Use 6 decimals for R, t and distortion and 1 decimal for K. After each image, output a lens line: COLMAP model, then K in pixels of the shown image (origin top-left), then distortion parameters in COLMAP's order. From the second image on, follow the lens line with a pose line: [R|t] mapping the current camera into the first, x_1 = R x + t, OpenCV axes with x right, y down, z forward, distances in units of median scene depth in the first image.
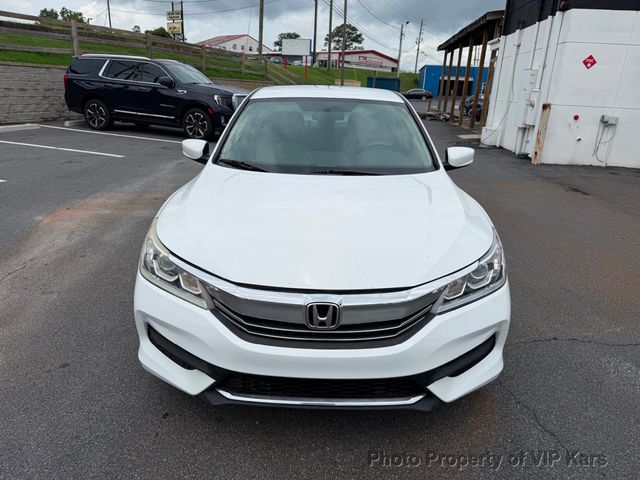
lens RADIAL K [[452.4, 0, 320.0], [0, 452.4, 240.0], [0, 0, 1]] dist [0.009912, -0.011417]
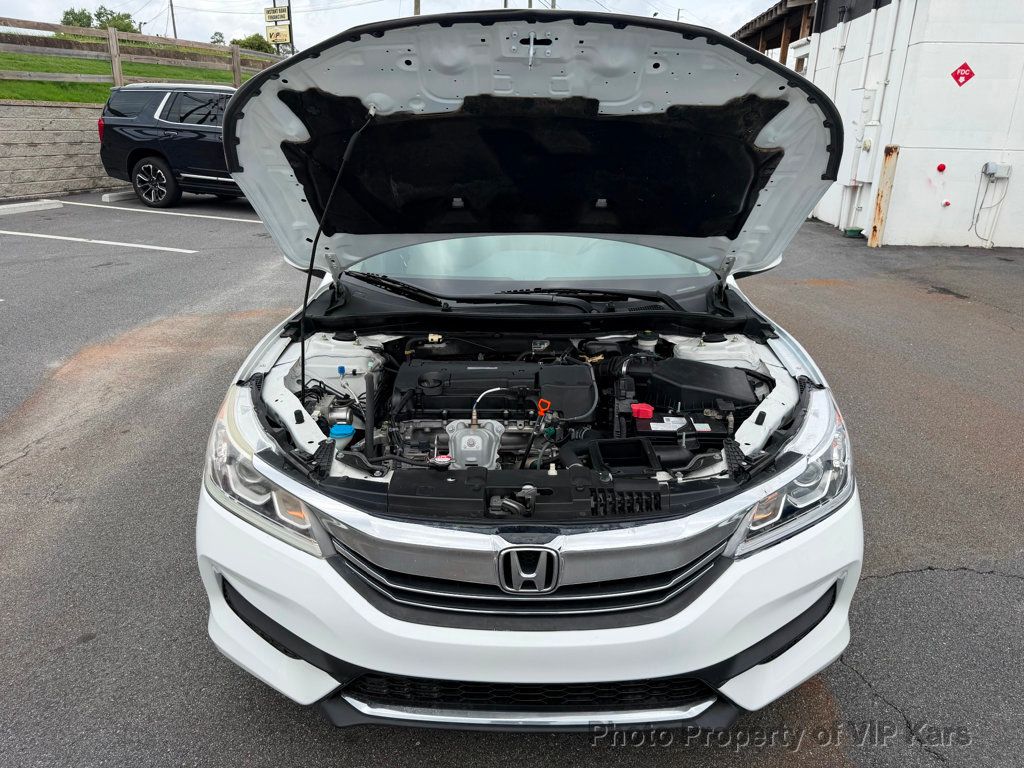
lens RADIAL K [[726.2, 0, 510.1], [0, 726.2, 385.9], [0, 0, 1]] dist [0.008138, -0.010852]
pose [[0.999651, -0.021646, -0.015124, 0.000310], [0.021953, 0.999549, 0.020499, -0.019277], [0.014673, -0.020824, 0.999675, 0.029241]]
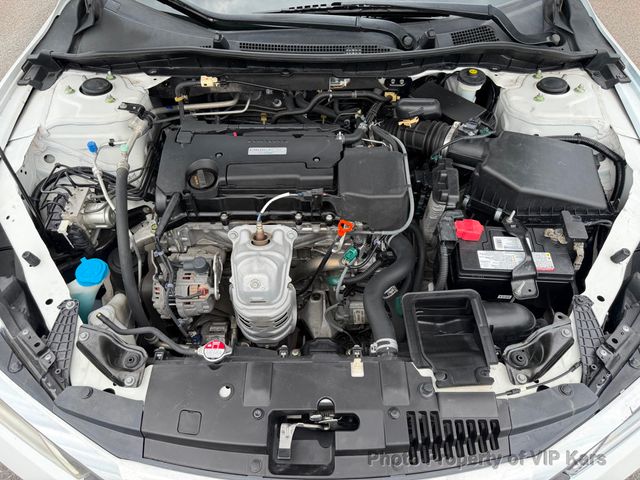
lens RADIAL K [[462.1, 0, 323.3], [0, 462.1, 234.7], [0, 0, 1]] dist [0.021279, -0.041907]
pose [[0.999558, -0.028783, -0.007402, 0.003283], [0.028311, 0.846415, 0.531770, -0.080397], [-0.009041, -0.531745, 0.846856, 0.192707]]
